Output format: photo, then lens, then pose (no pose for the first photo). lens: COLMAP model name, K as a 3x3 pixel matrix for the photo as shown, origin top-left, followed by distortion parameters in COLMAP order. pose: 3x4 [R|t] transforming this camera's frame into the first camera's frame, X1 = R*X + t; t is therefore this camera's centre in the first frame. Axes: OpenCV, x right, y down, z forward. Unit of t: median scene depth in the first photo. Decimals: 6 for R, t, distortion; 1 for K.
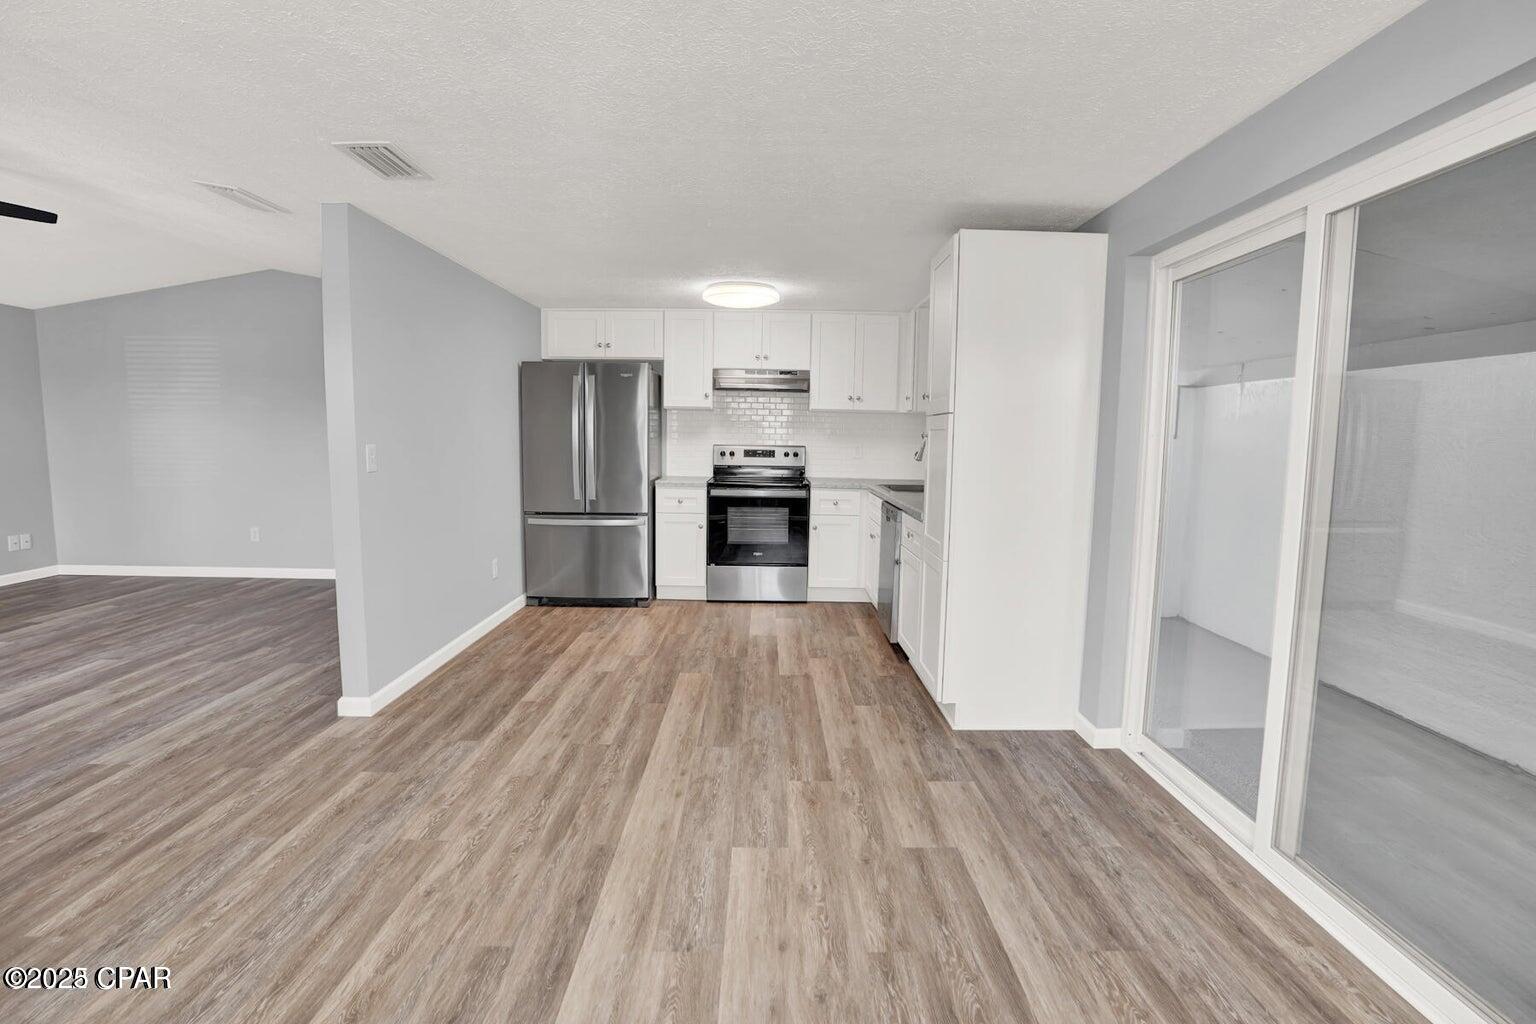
lens RADIAL K [[726.3, 0, 774.3], [0, 726.3, 510.6], [0, 0, 1]] dist [-0.064972, 0.027480]
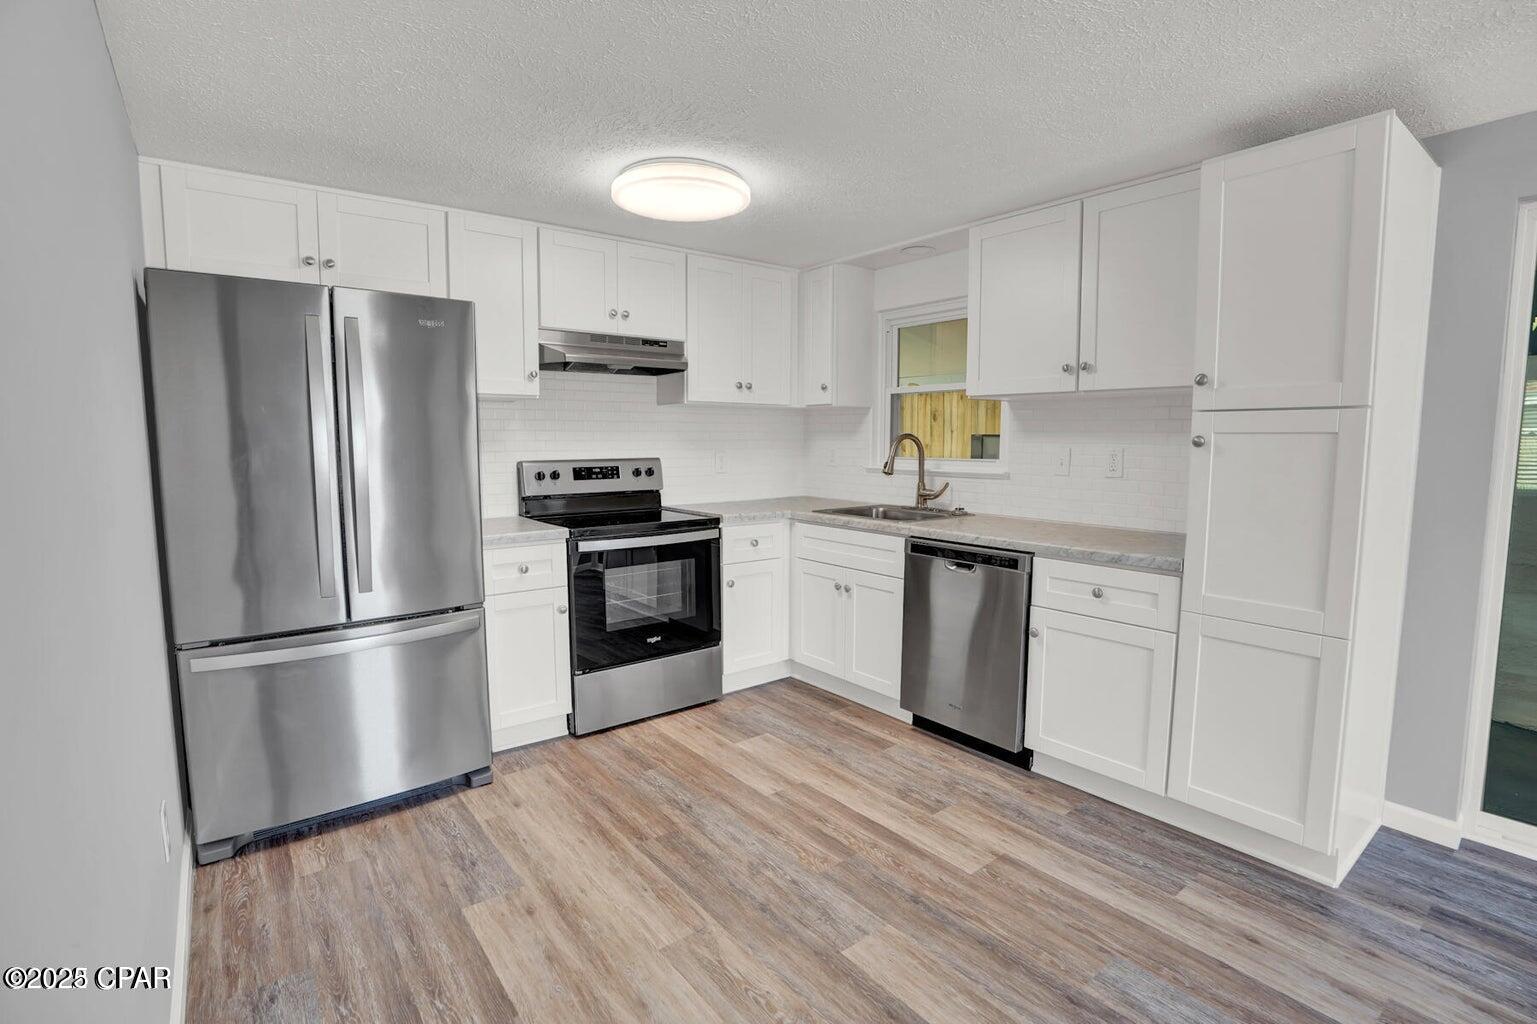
lens RADIAL K [[726.8, 0, 774.8], [0, 726.8, 510.6], [0, 0, 1]] dist [-0.064972, 0.027480]
pose [[0.790932, -0.078585, 0.606837, -0.504786], [0.078096, 0.996573, 0.027268, -0.094684], [-0.606900, 0.025825, 0.794359, 0.770824]]
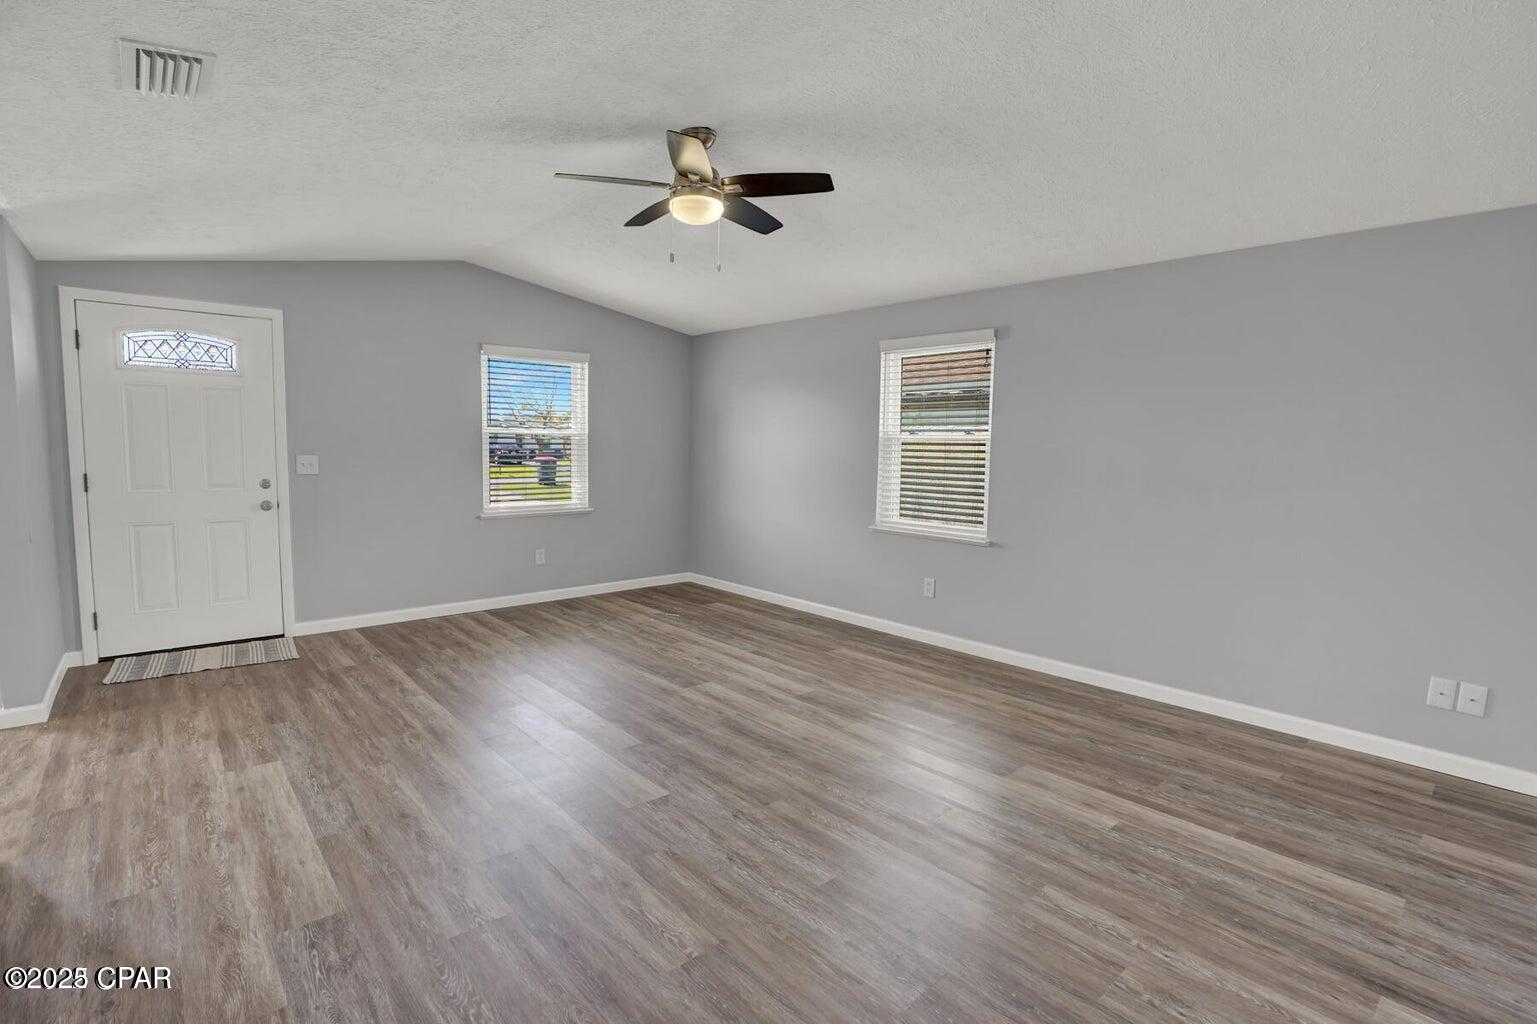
lens RADIAL K [[738.9, 0, 768.5], [0, 738.9, 512.0], [0, 0, 1]] dist [-0.003276, 0.010423]
pose [[-0.787095, 0.037138, -0.615713, -0.703334], [-0.077428, 0.984342, 0.158353, -0.192009], [0.611953, 0.172312, -0.771895, 1.780527]]
